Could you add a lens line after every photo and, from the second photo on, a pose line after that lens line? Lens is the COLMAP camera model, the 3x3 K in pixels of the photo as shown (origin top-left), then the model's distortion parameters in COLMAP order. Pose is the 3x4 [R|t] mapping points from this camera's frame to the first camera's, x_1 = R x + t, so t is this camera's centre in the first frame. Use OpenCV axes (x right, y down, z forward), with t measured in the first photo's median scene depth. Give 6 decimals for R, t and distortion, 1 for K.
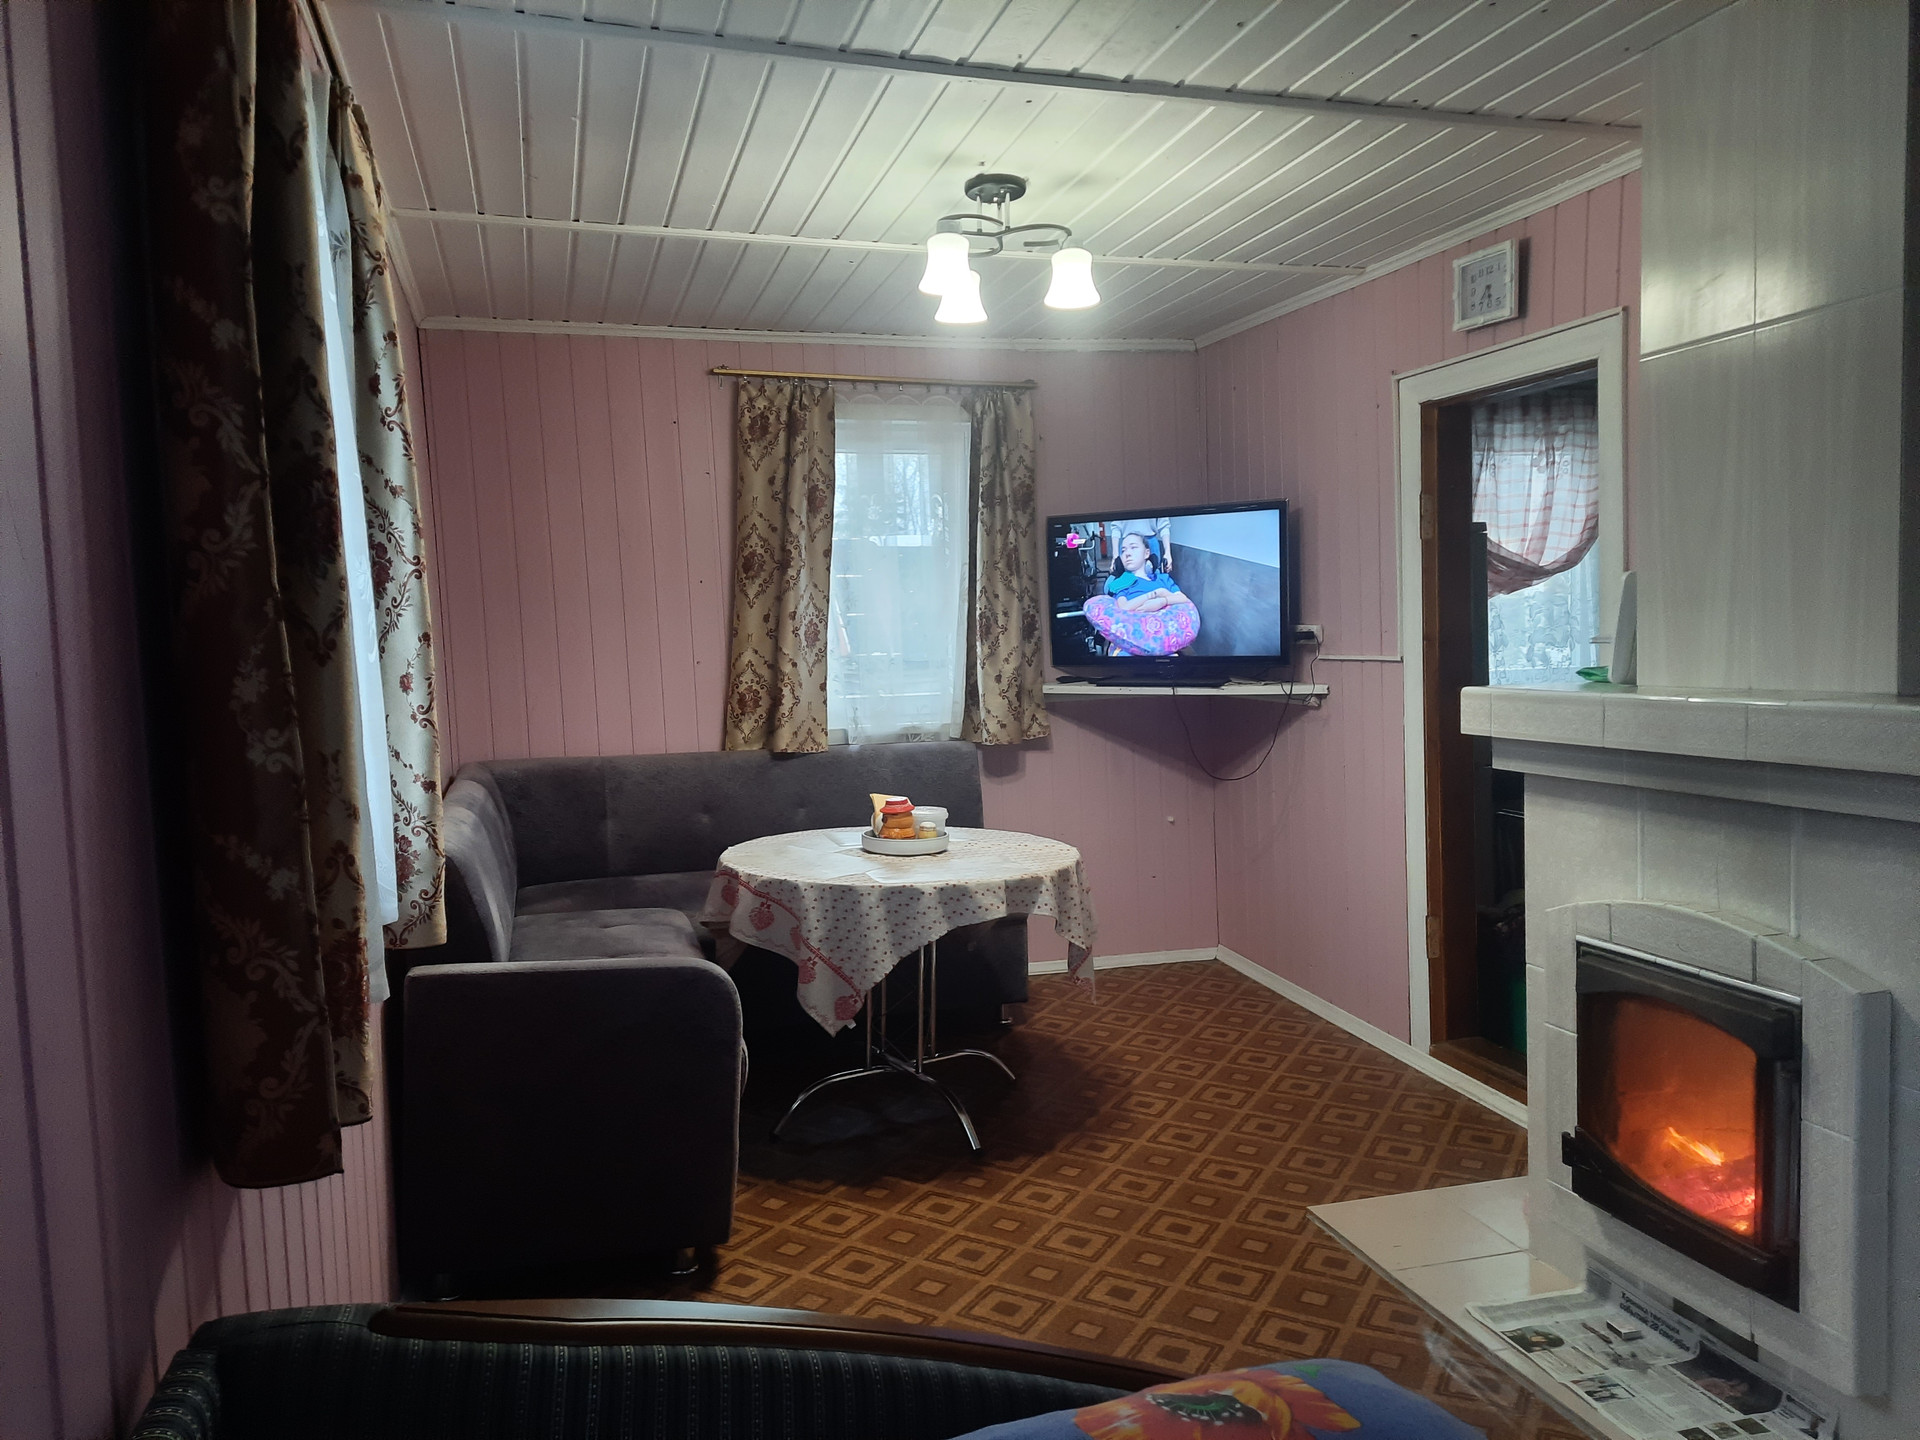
lens RADIAL K [[1371.6, 0, 961.3], [0, 1371.6, 724.2], [0, 0, 1]] dist [0.090250, -0.080660]
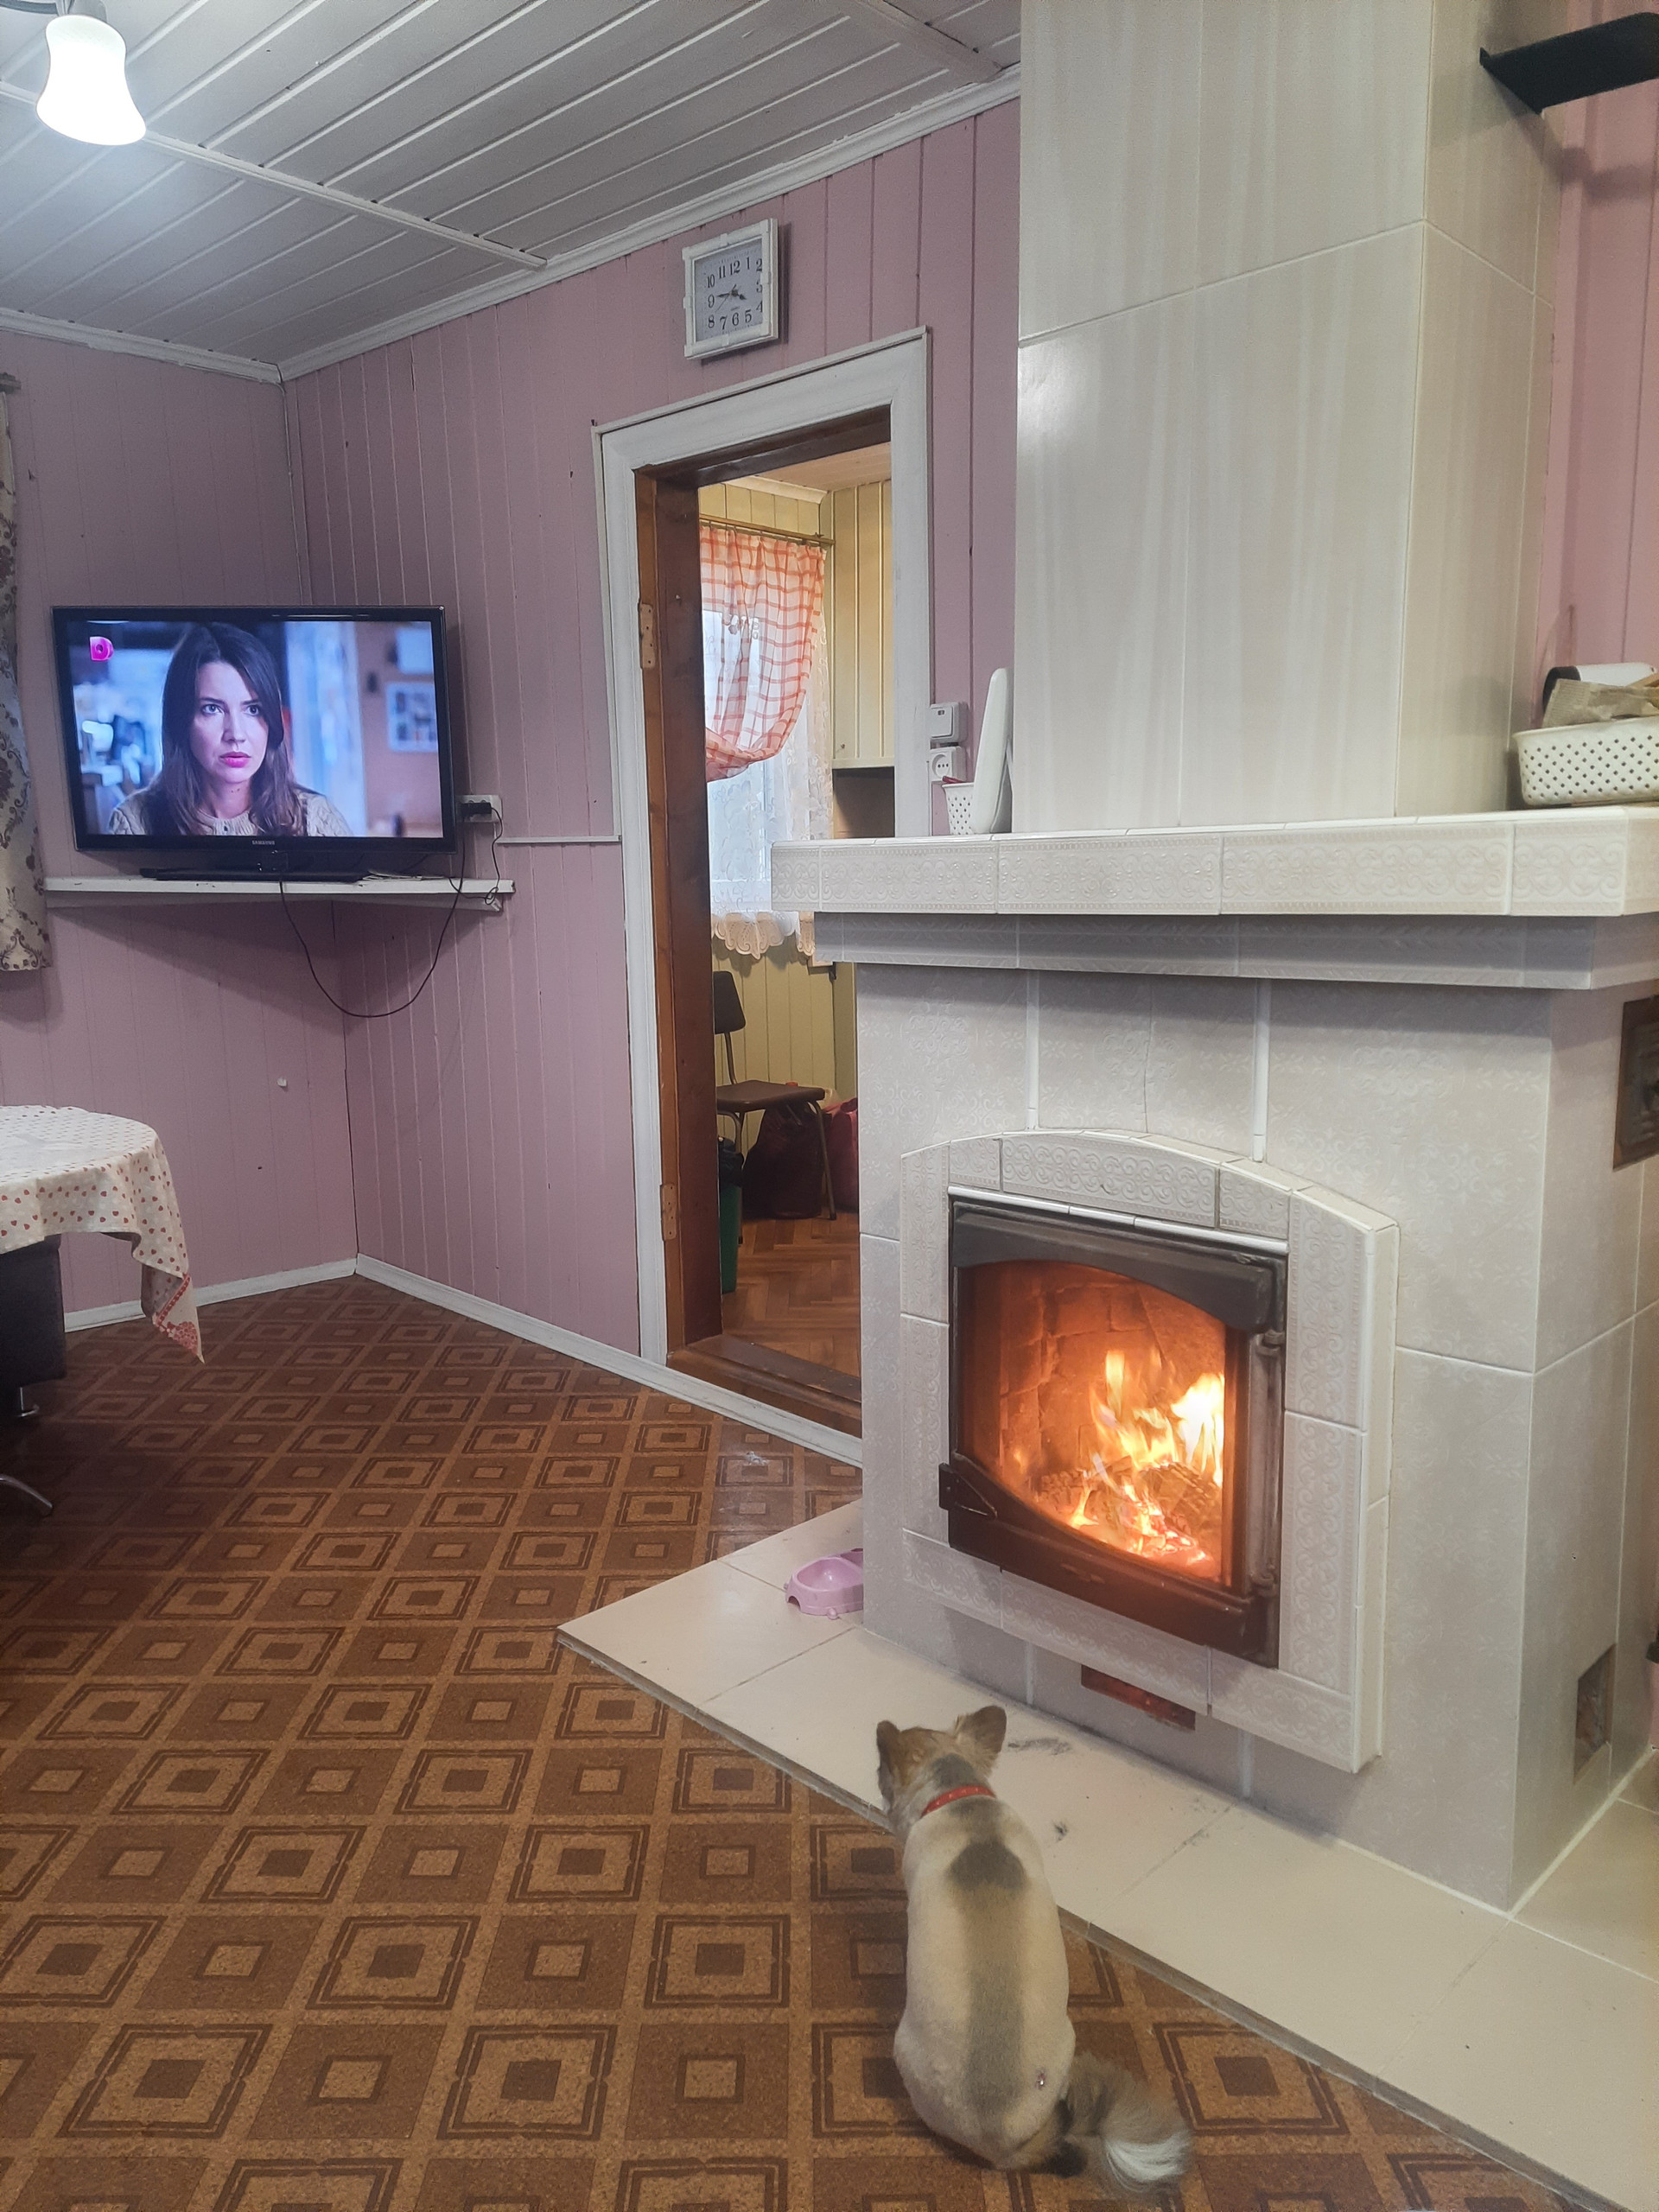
lens RADIAL K [[1580.2, 0, 836.1], [0, 1580.2, 1101.3], [0, 0, 1]] dist [0.090250, -0.080660]
pose [[0.869681, -0.054544, 0.490591, 0.000834], [0.019271, 0.996870, 0.076671, 0.035870], [-0.493237, -0.057226, 0.868011, 0.264985]]
